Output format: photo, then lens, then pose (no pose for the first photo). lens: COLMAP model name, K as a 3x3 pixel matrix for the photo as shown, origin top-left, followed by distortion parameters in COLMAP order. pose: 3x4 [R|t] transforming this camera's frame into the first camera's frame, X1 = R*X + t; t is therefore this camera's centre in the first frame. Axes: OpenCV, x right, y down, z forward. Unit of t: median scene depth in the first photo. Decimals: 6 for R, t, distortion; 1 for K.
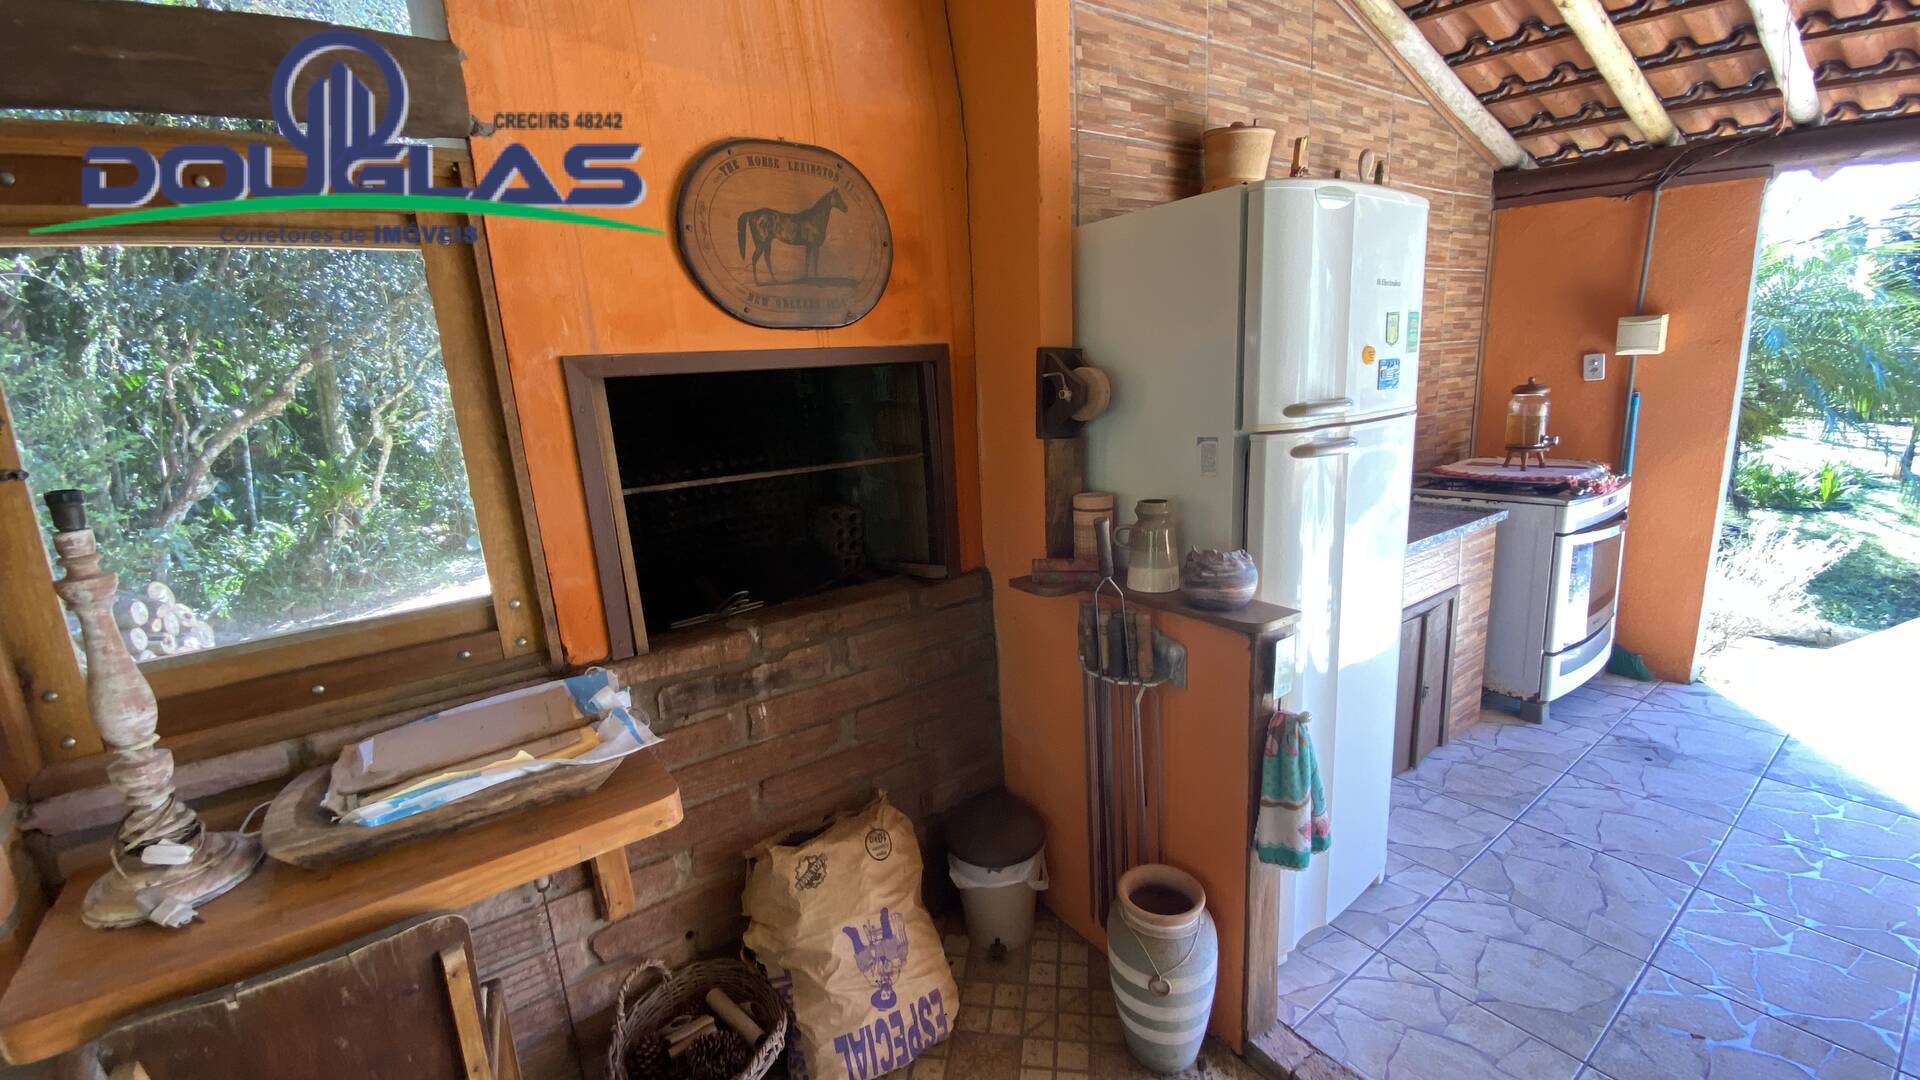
lens RADIAL K [[786.2, 0, 962.1], [0, 786.2, 527.2], [0, 0, 1]] dist [0.071061, -0.052677]
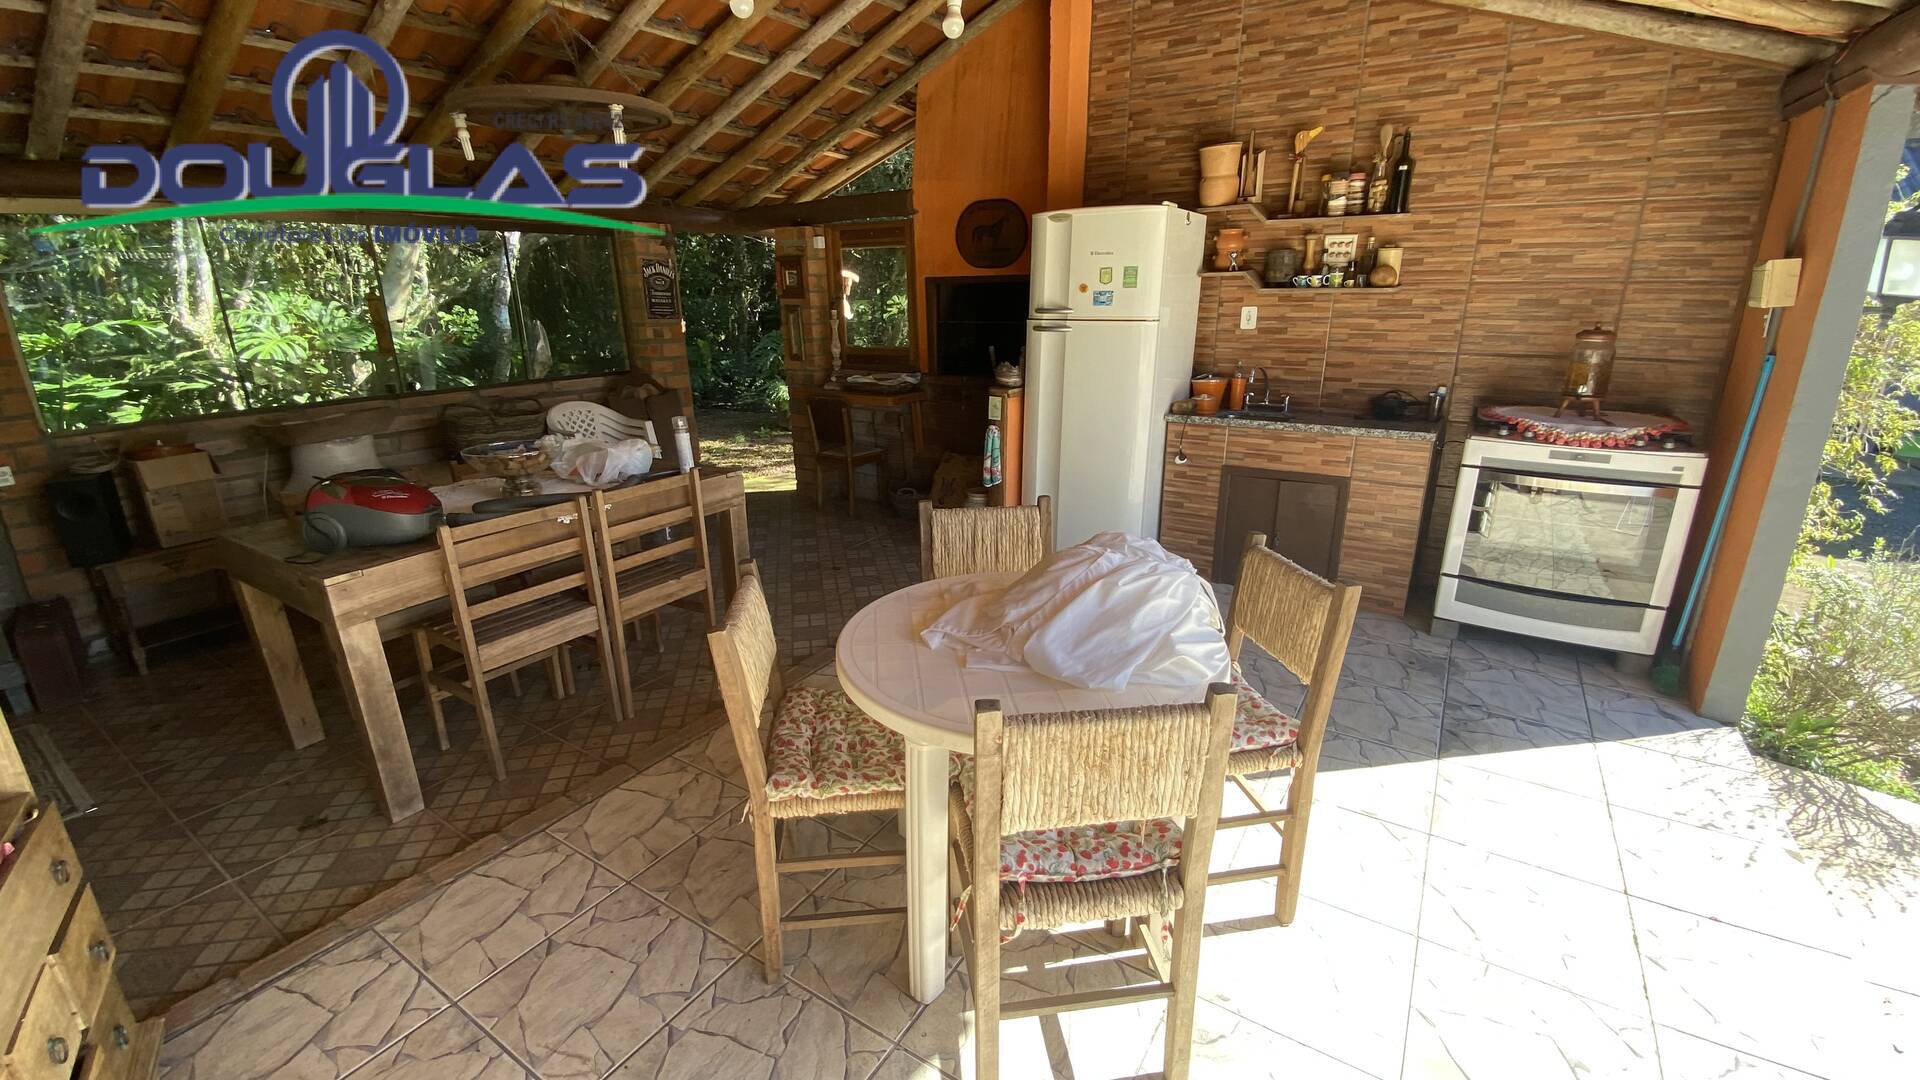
lens RADIAL K [[786.2, 0, 962.1], [0, 786.2, 527.2], [0, 0, 1]] dist [0.071061, -0.052677]
pose [[0.350354, 0.314809, -0.882127, 2.396973], [-0.204849, 0.944775, 0.255807, -0.083500], [0.913942, 0.091080, 0.395494, -0.082413]]
